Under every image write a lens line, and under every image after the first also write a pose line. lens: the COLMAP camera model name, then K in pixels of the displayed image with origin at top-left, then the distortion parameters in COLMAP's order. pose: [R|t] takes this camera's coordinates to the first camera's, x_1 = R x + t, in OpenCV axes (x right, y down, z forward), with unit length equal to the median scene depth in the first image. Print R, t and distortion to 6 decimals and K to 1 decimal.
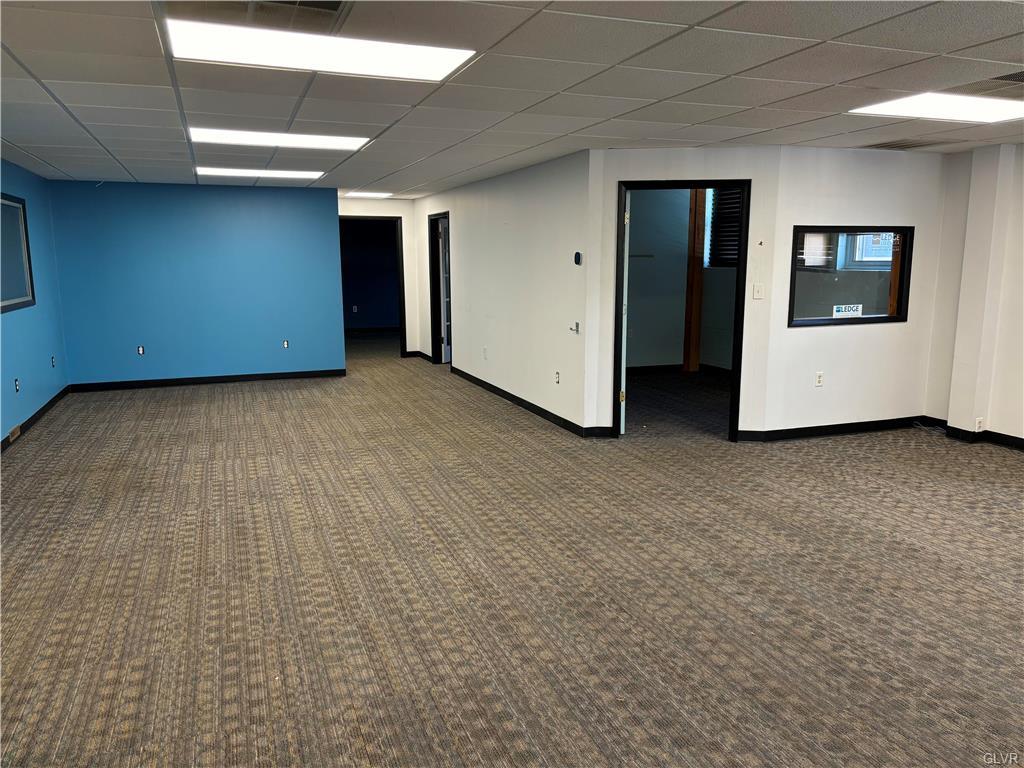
lens RADIAL K [[775.3, 0, 501.1], [0, 775.3, 393.8], [0, 0, 1]] dist [0.009102, -0.008414]
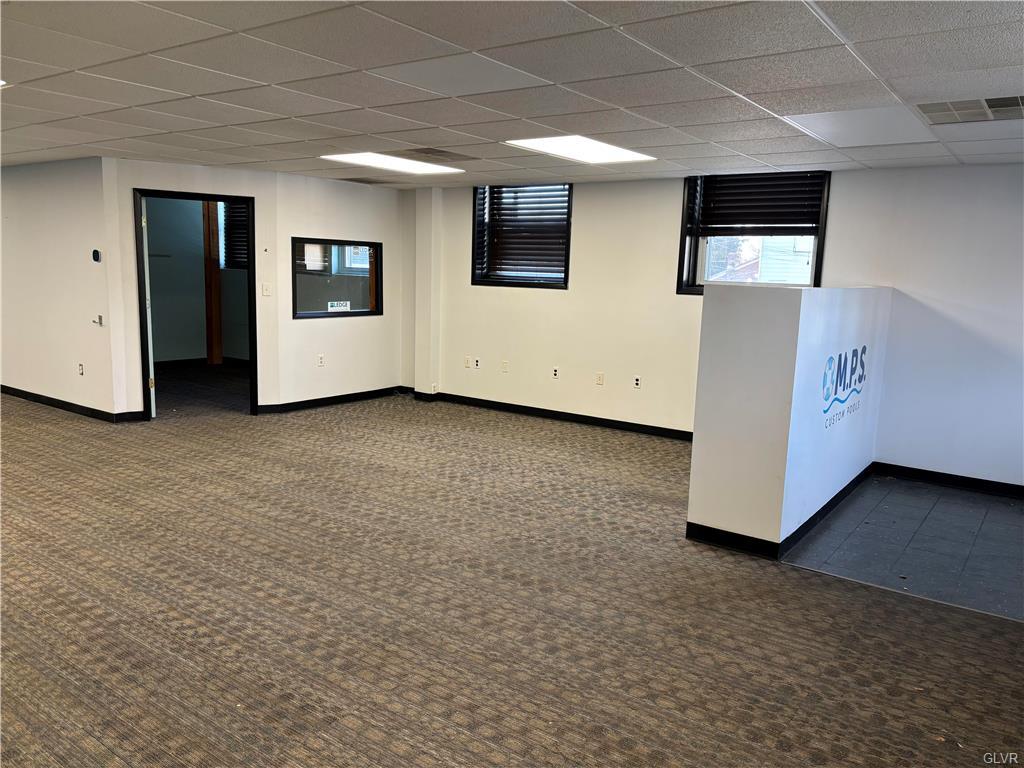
lens RADIAL K [[775.3, 0, 518.2], [0, 775.3, 392.2], [0, 0, 1]] dist [0.009102, -0.008414]
pose [[0.819042, -0.061082, 0.570473, -0.062008], [0.064734, 0.997806, 0.013897, 0.046482], [-0.570070, 0.025546, 0.821199, -0.273670]]
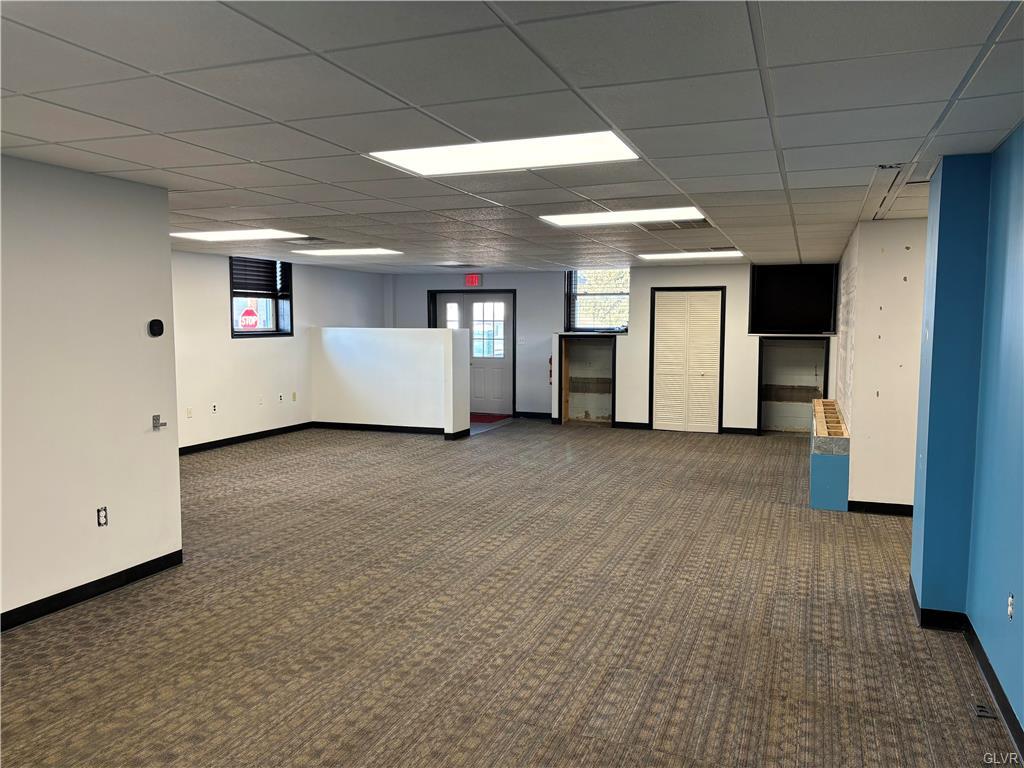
lens RADIAL K [[775.3, 0, 503.3], [0, 775.3, 381.0], [0, 0, 1]] dist [0.009102, -0.008414]
pose [[-0.748991, -0.050852, 0.660626, -0.836587], [0.118417, 0.970724, 0.208979, -0.321322], [-0.651912, 0.234753, -0.721042, 1.731258]]
